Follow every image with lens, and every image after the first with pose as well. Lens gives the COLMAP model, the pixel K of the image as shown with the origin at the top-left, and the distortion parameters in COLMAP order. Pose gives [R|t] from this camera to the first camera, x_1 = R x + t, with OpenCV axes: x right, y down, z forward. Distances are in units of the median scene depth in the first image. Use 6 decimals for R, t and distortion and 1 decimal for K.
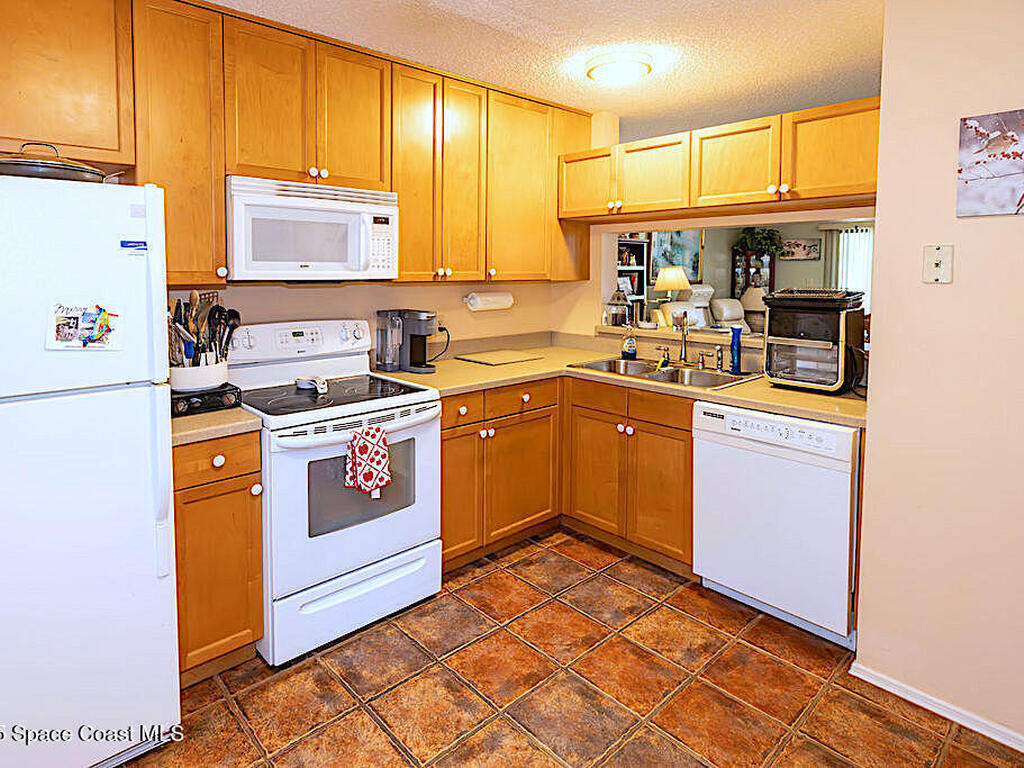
lens RADIAL K [[577.8, 0, 512.0], [0, 577.8, 384.0], [0, 0, 1]] dist [0.001677, 0.001148]
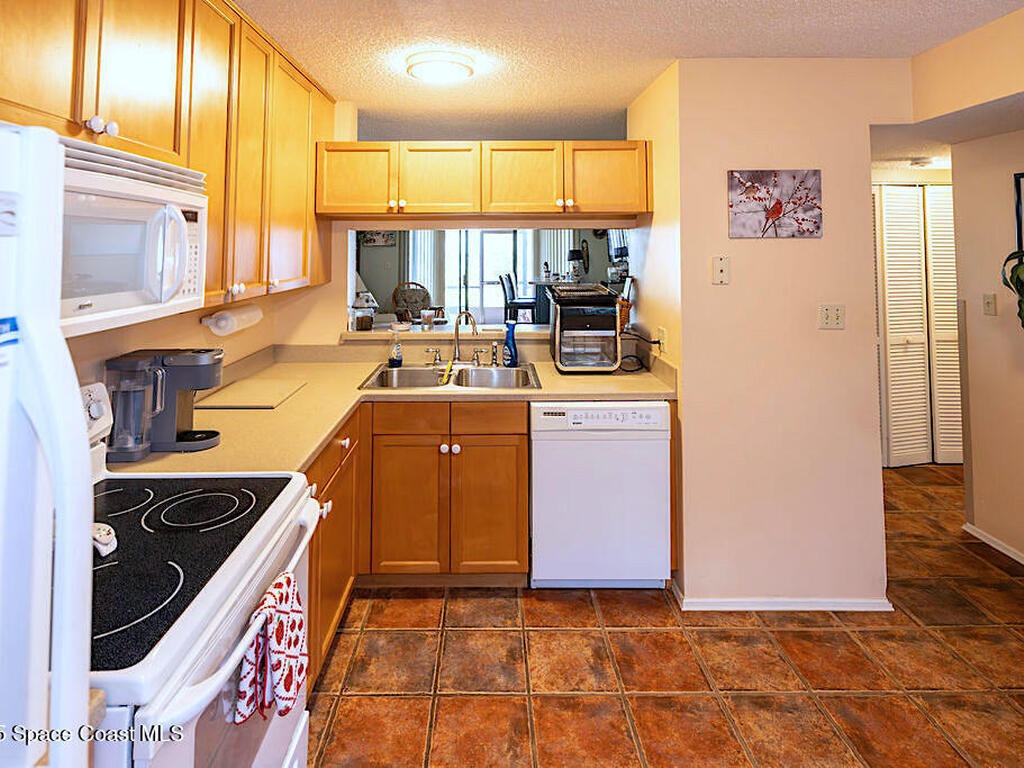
lens RADIAL K [[534.9, 0, 510.1], [0, 534.9, 278.3], [0, 0, 1]] dist [0.003578, -0.000354]
pose [[0.682537, -0.043317, 0.729566, -0.371579], [0.144255, 0.986589, -0.076378, -0.117434], [-0.716473, 0.157374, 0.679632, 0.359663]]
